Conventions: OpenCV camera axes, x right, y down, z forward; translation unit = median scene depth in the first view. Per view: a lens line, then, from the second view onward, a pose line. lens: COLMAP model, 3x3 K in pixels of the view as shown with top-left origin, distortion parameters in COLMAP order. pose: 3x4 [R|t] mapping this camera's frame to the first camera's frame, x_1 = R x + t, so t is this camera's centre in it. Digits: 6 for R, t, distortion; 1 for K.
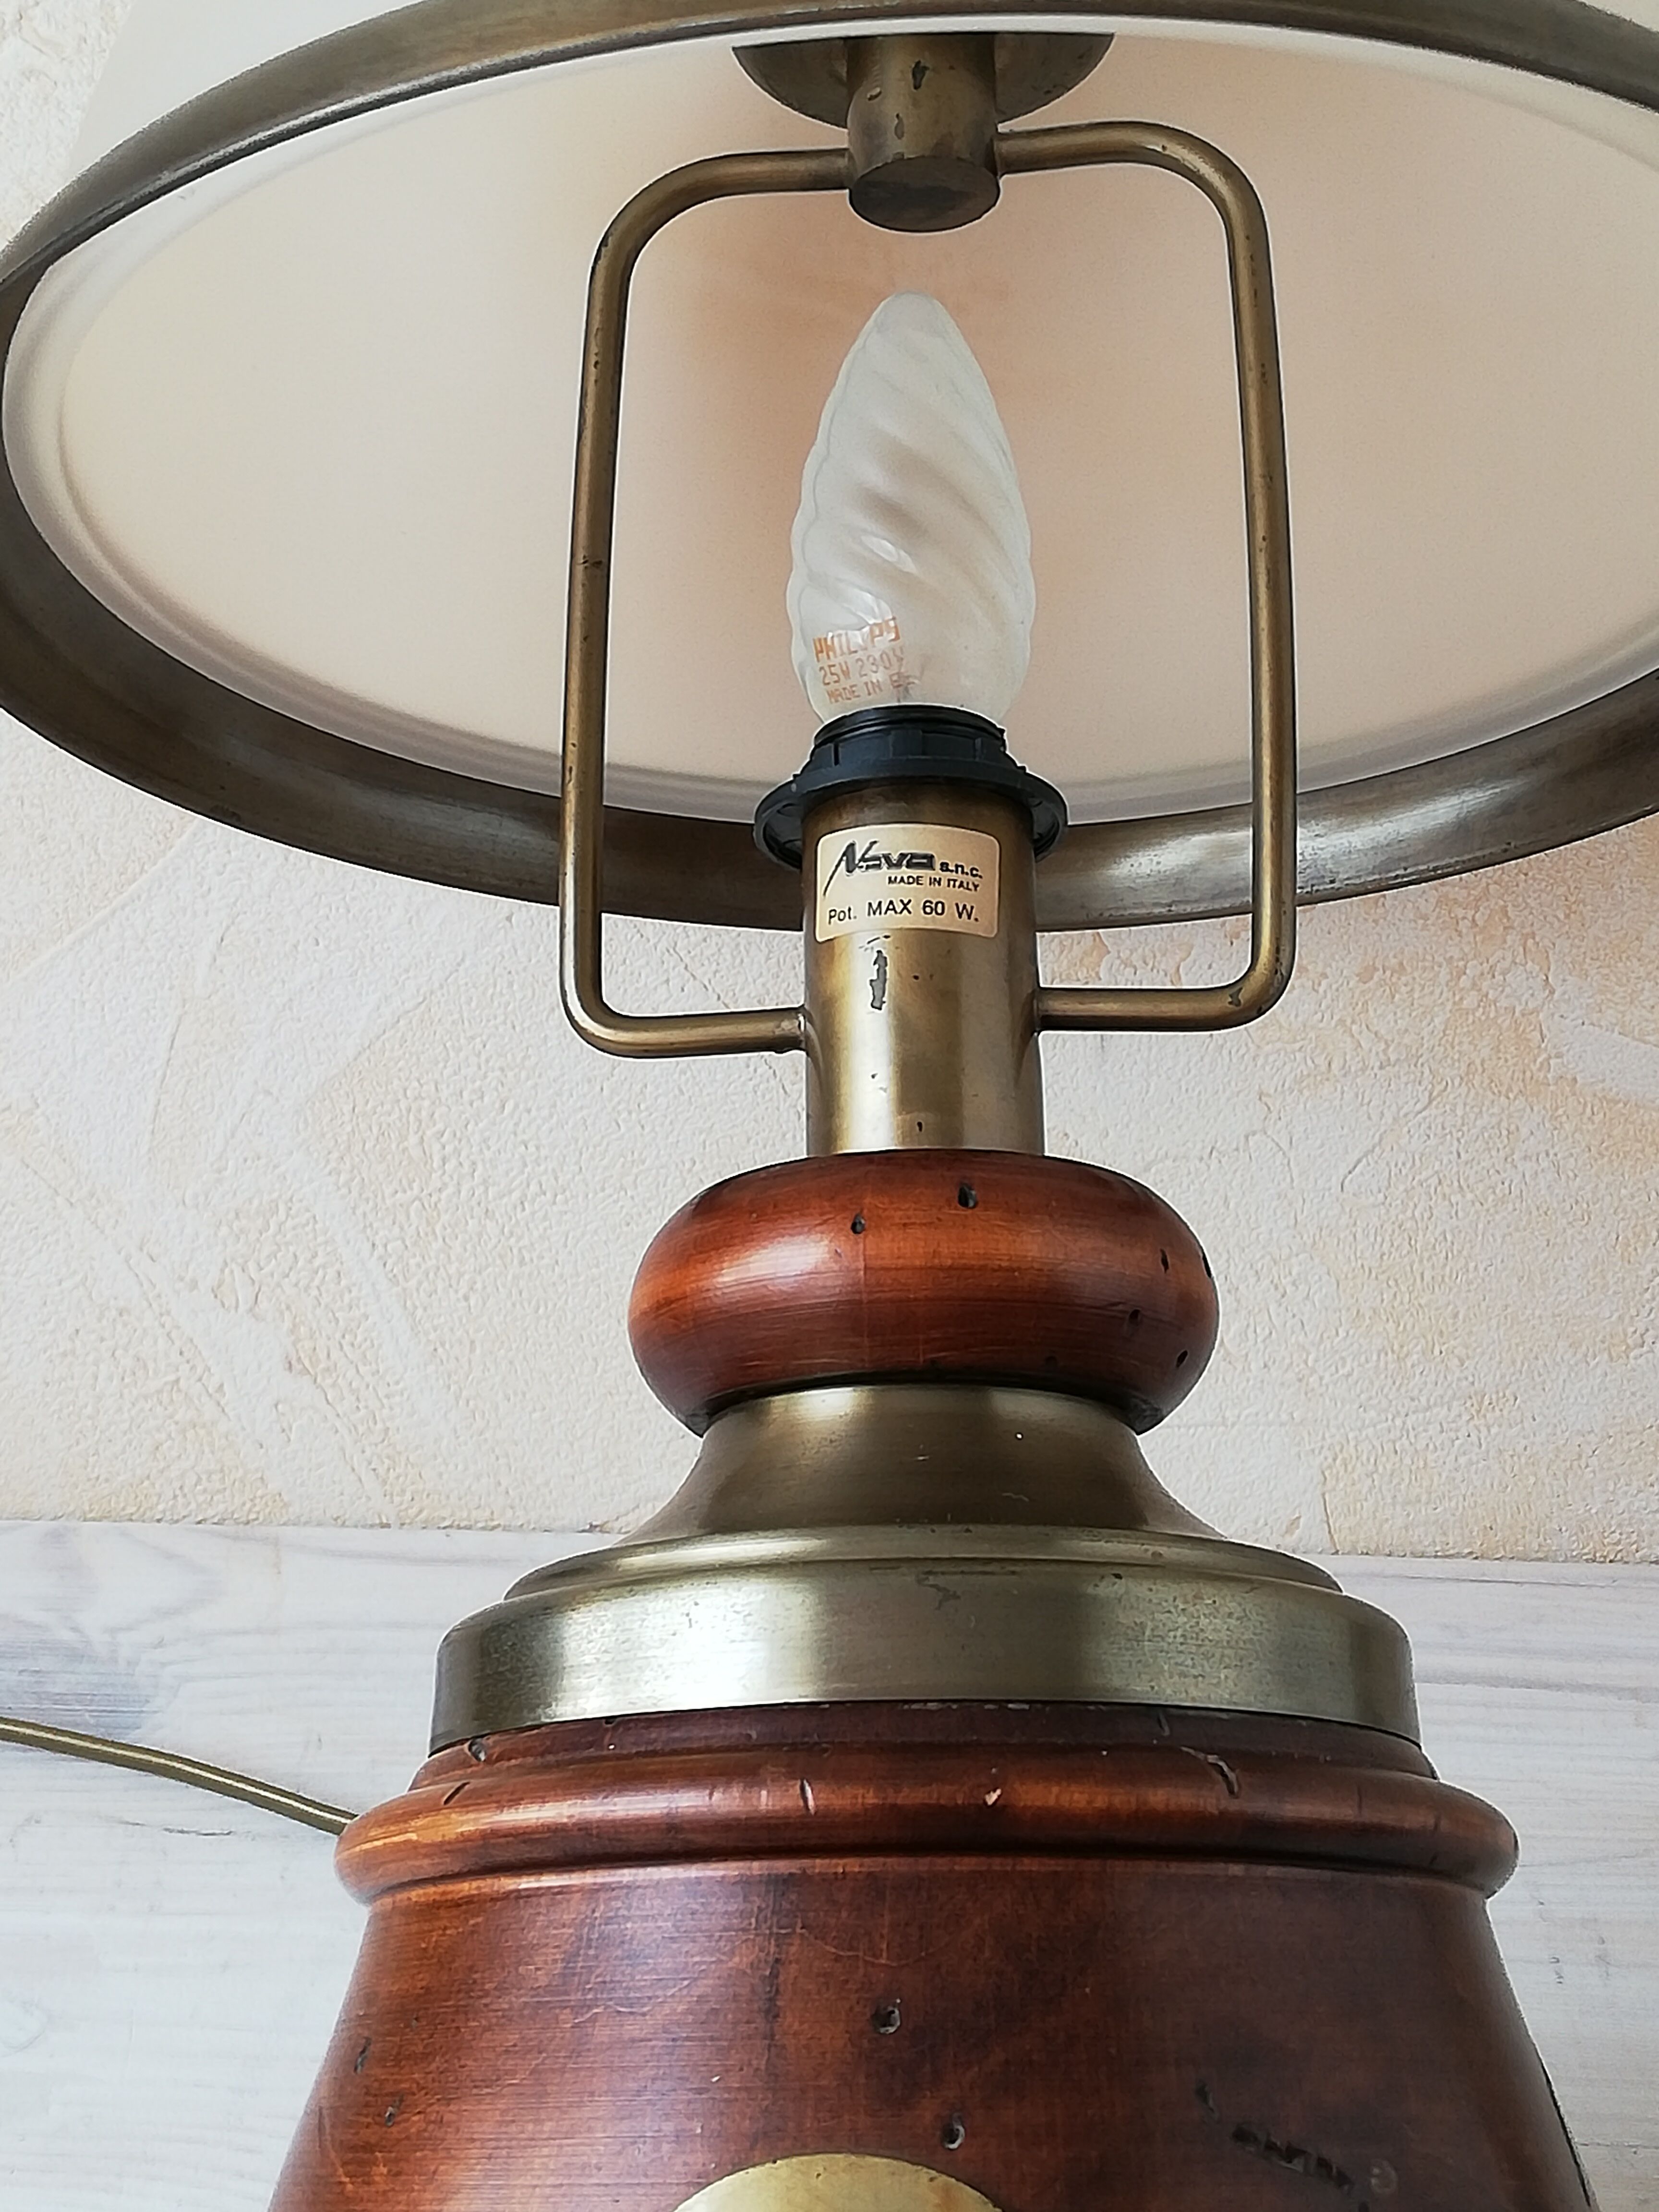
lens RADIAL K [[3441.2, 0, 831.7], [0, 3441.2, 1017.2], [0, 0, 1]] dist [0.198217, -0.780654]
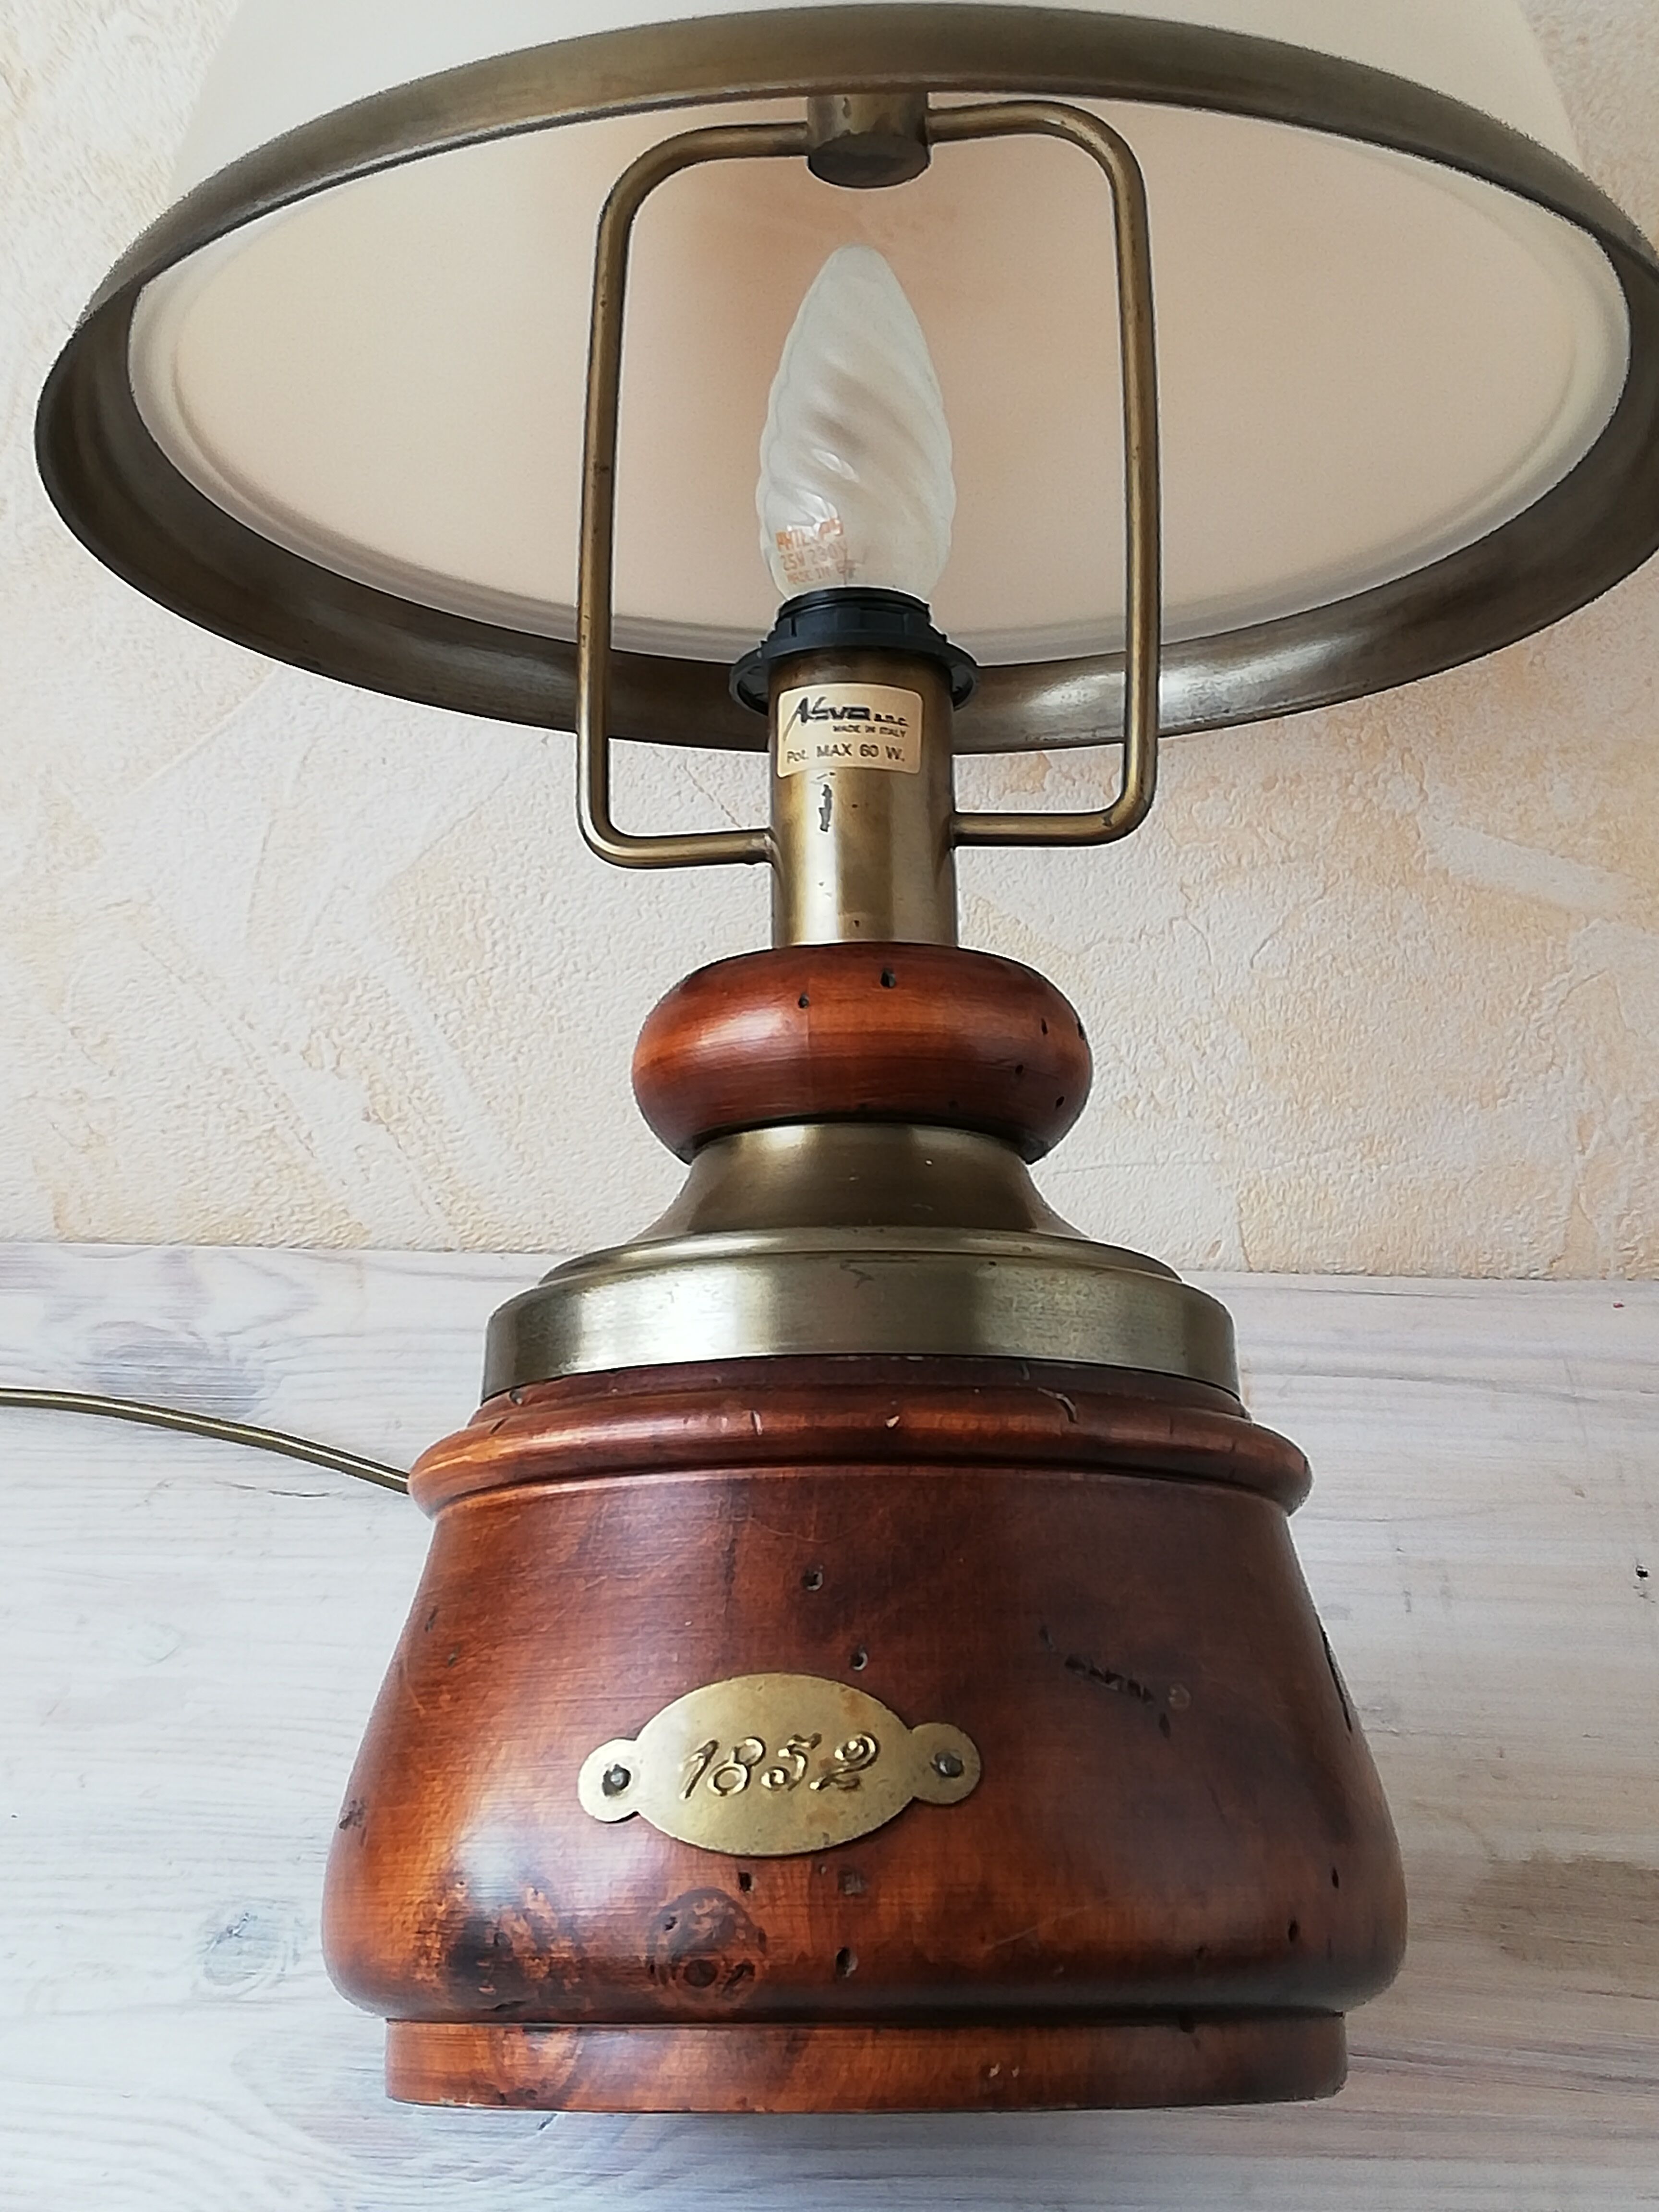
lens RADIAL K [[3441.2, 0, 831.7], [0, 3441.2, 1017.2], [0, 0, 1]] dist [0.198217, -0.780654]
pose [[0.999789, -0.003540, -0.020250, 0.038730], [0.004910, 0.997672, 0.068019, -0.018916], [0.019962, -0.068104, 0.997479, -0.255940]]
